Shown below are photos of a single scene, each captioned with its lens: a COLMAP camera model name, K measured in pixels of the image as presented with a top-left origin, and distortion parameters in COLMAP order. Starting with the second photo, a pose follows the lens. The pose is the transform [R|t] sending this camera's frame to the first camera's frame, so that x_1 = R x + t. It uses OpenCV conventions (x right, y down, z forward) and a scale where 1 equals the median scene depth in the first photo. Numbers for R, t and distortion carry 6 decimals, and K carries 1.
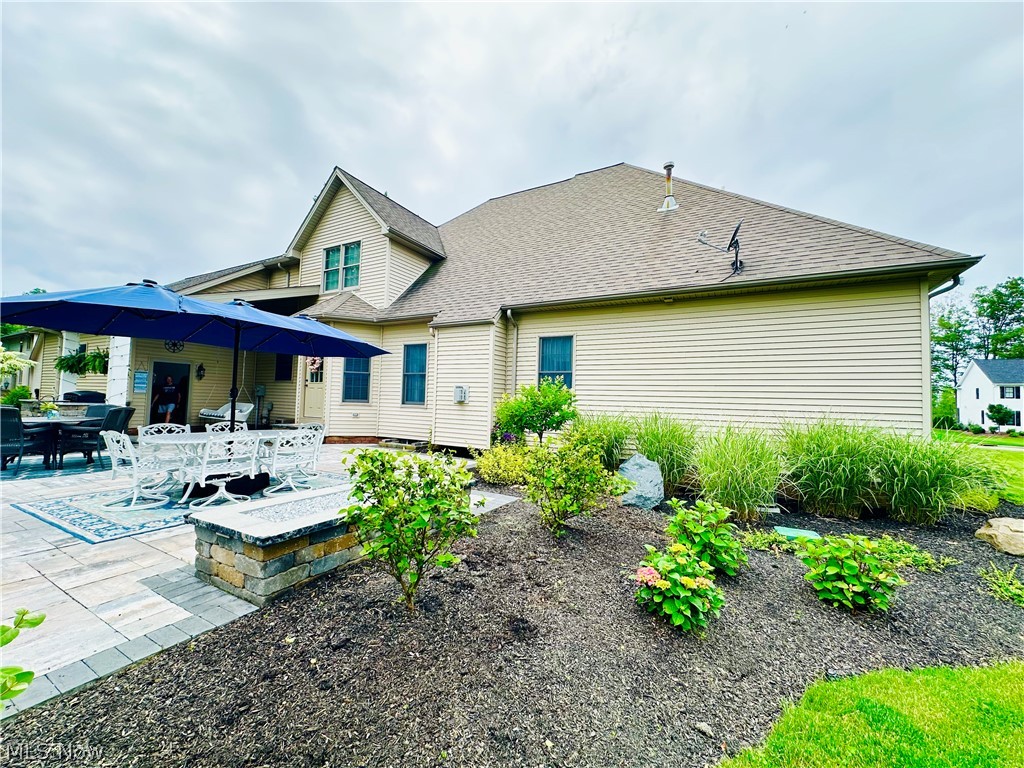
lens RADIAL K [[405.0, 0, 510.3], [0, 405.0, 383.2], [0, 0, 1]] dist [0.000065, 0.000800]
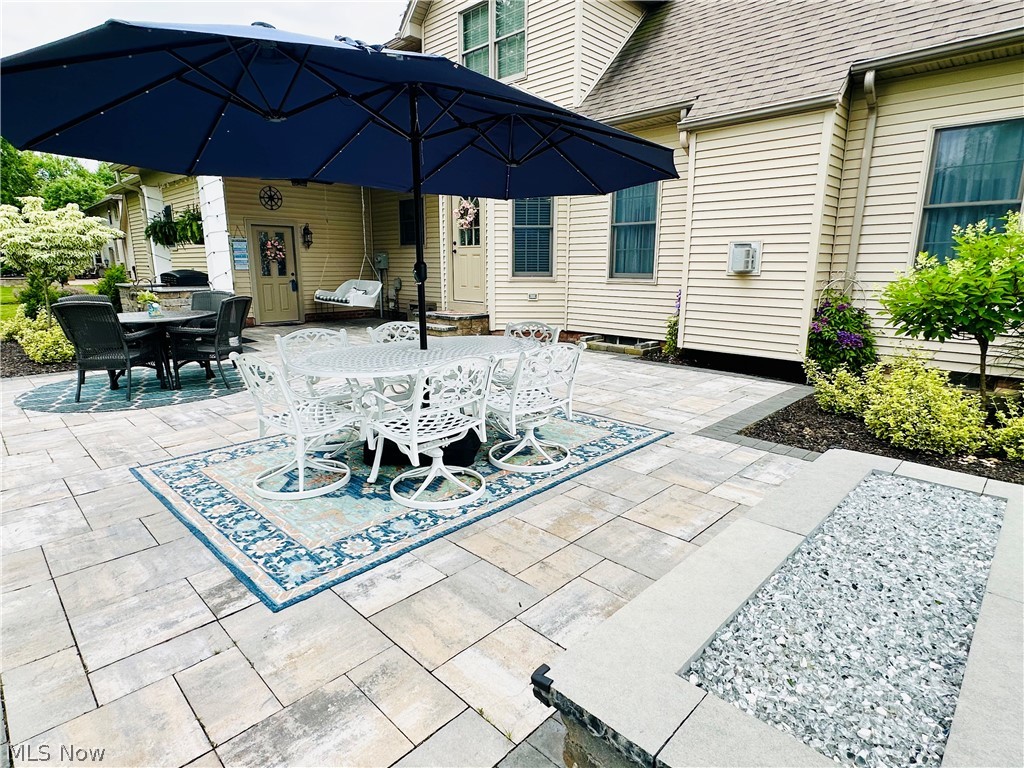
lens RADIAL K [[548.5, 0, 511.1], [0, 548.5, 382.7], [0, 0, 1]] dist [-0.001157, 0.000923]
pose [[0.962828, 0.029214, -0.268530, -0.191324], [0.039148, 0.968546, 0.245738, -0.002917], [0.267263, -0.247116, 0.931399, 0.173296]]
